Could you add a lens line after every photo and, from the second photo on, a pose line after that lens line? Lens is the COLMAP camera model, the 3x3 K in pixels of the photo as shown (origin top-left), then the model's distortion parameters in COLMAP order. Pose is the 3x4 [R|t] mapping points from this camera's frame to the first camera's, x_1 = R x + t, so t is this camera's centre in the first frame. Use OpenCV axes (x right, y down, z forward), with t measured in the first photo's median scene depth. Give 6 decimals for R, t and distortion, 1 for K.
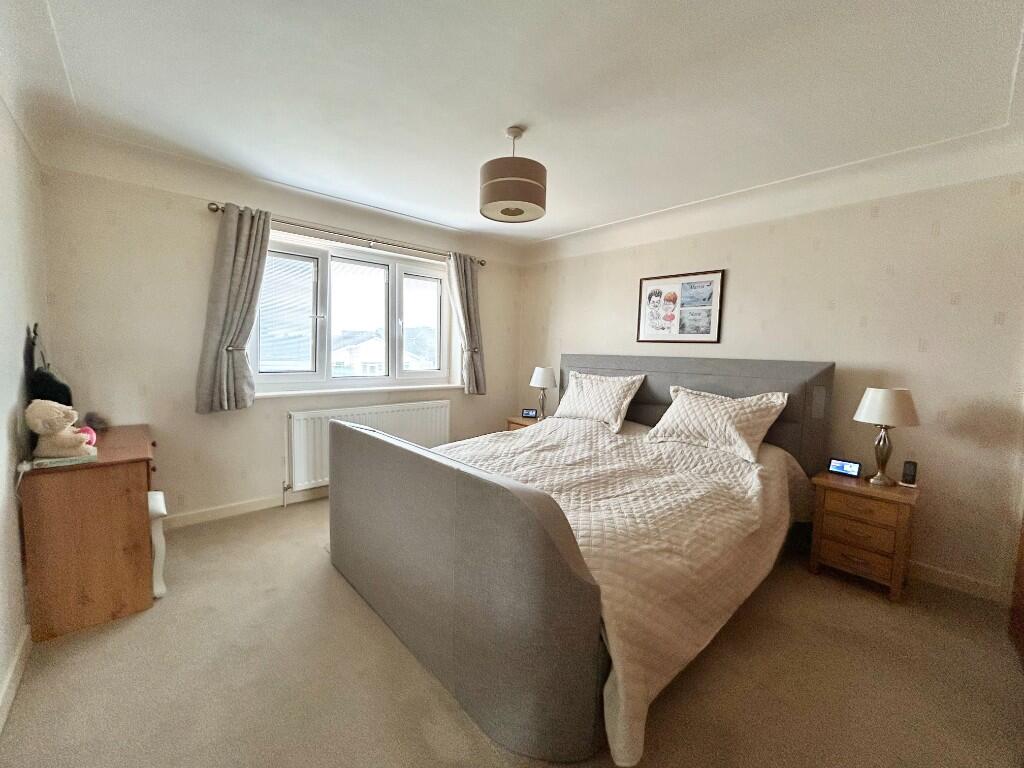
lens RADIAL K [[413.5, 0, 508.1], [0, 413.5, 382.1], [0, 0, 1]] dist [-0.000289, 0.000183]
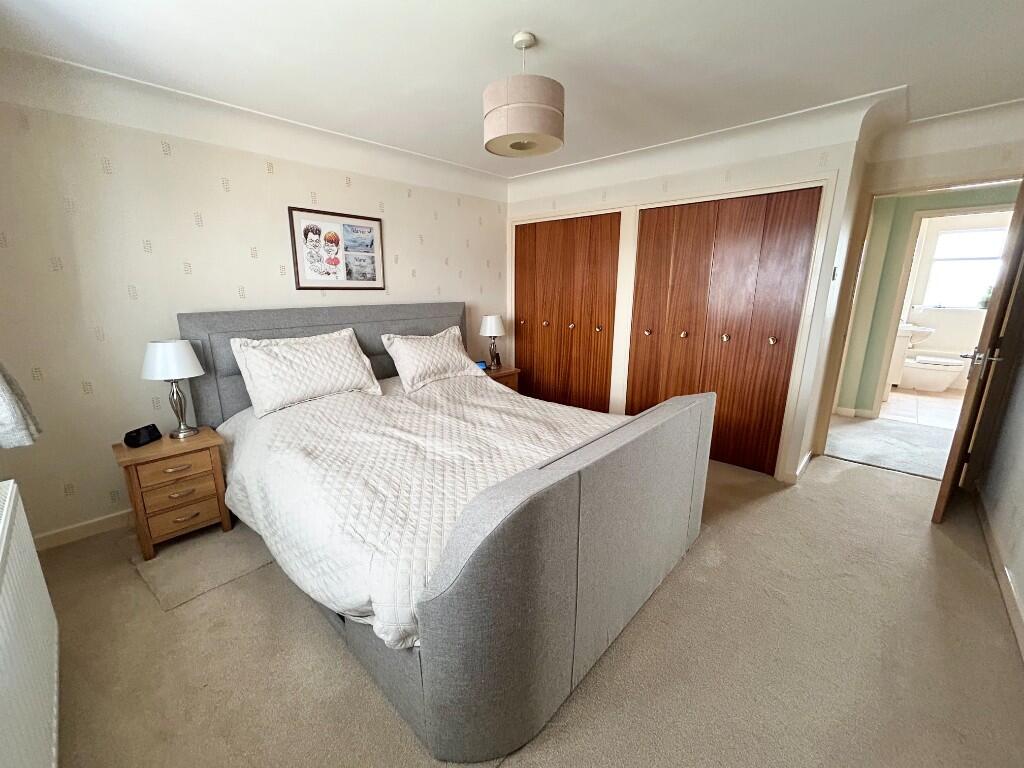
lens RADIAL K [[413.5, 0, 507.1], [0, 413.5, 384.1], [0, 0, 1]] dist [-0.000289, 0.000183]
pose [[-0.077176, -0.255031, 0.963848, -0.584654], [0.078888, 0.962138, 0.260896, -0.106401], [-0.993892, 0.096171, -0.054135, 0.716098]]
